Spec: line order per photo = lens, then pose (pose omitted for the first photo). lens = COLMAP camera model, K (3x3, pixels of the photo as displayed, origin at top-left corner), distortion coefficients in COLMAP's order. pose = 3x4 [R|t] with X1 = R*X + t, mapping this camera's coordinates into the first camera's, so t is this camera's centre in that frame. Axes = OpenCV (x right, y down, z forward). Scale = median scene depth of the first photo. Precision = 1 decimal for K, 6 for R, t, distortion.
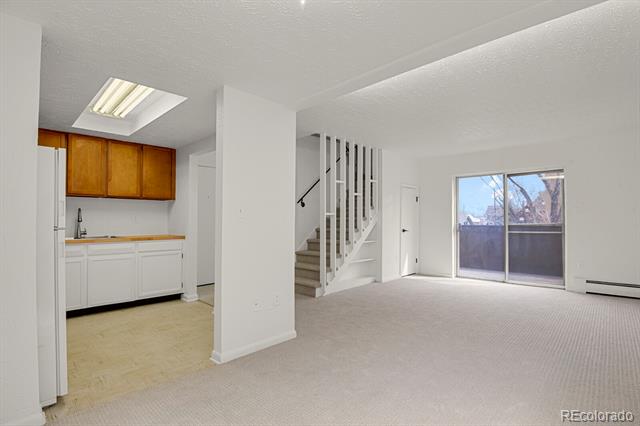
lens RADIAL K [[309.4, 0, 327.0], [0, 309.4, 218.7], [0, 0, 1]] dist [-0.036934, -0.000025]
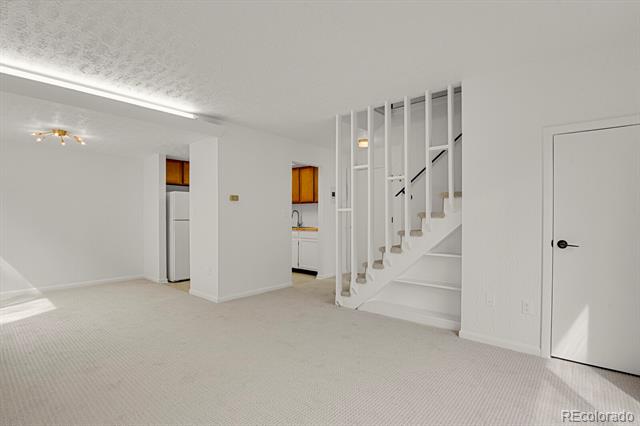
lens RADIAL K [[309.4, 0, 327.0], [0, 309.4, 218.7], [0, 0, 1]] dist [-0.036934, -0.000025]
pose [[0.060880, 0.004787, -0.998134, 0.733655], [0.003529, 0.999981, 0.005011, 0.003799], [0.998139, -0.003827, 0.060862, 0.804916]]
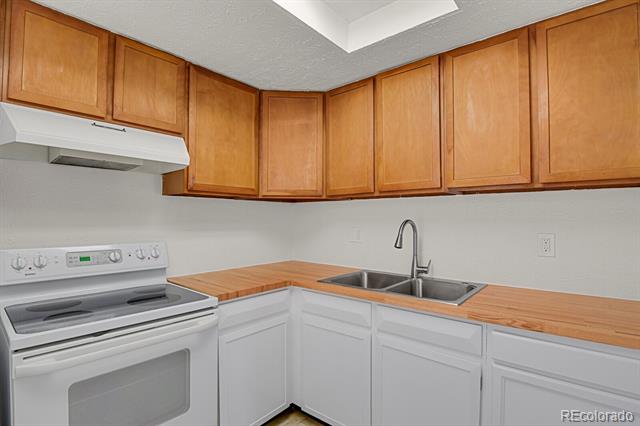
lens RADIAL K [[316.3, 0, 325.9], [0, 316.3, 216.5], [0, 0, 1]] dist [-0.024141, -0.000525]
pose [[0.057272, -0.009792, -0.998311, -0.238474], [0.000039, 0.999952, -0.009806, -0.026382], [0.998359, 0.000522, 0.057270, 0.628377]]
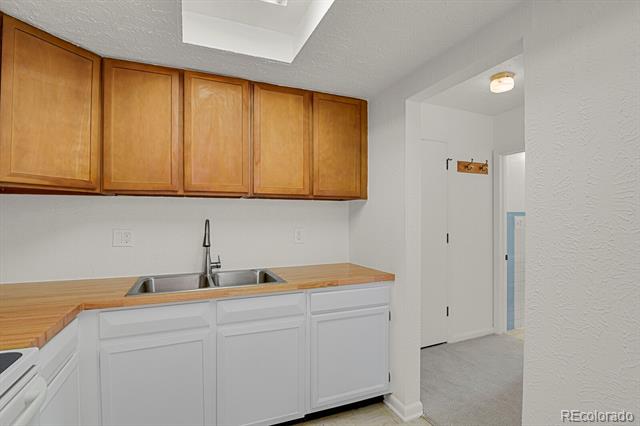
lens RADIAL K [[316.3, 0, 325.9], [0, 316.3, 216.5], [0, 0, 1]] dist [-0.024141, -0.000525]
pose [[0.920947, -0.005883, -0.389642, -0.317989], [0.004175, 0.999978, -0.005230, -0.027125], [0.389664, 0.003190, 0.920951, 0.438445]]
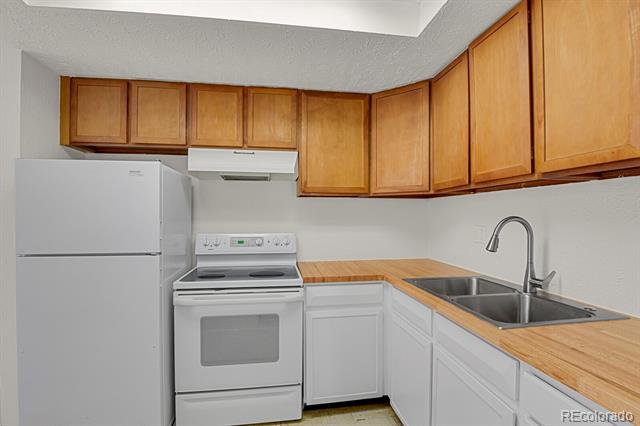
lens RADIAL K [[317.9, 0, 326.0], [0, 317.9, 216.3], [0, 0, 1]] dist [-0.007942, -0.000317]
pose [[-0.615107, 0.002220, -0.788440, -0.266796], [-0.000533, 0.999995, 0.003231, -0.027415], [0.788443, 0.002408, -0.615103, 0.795071]]
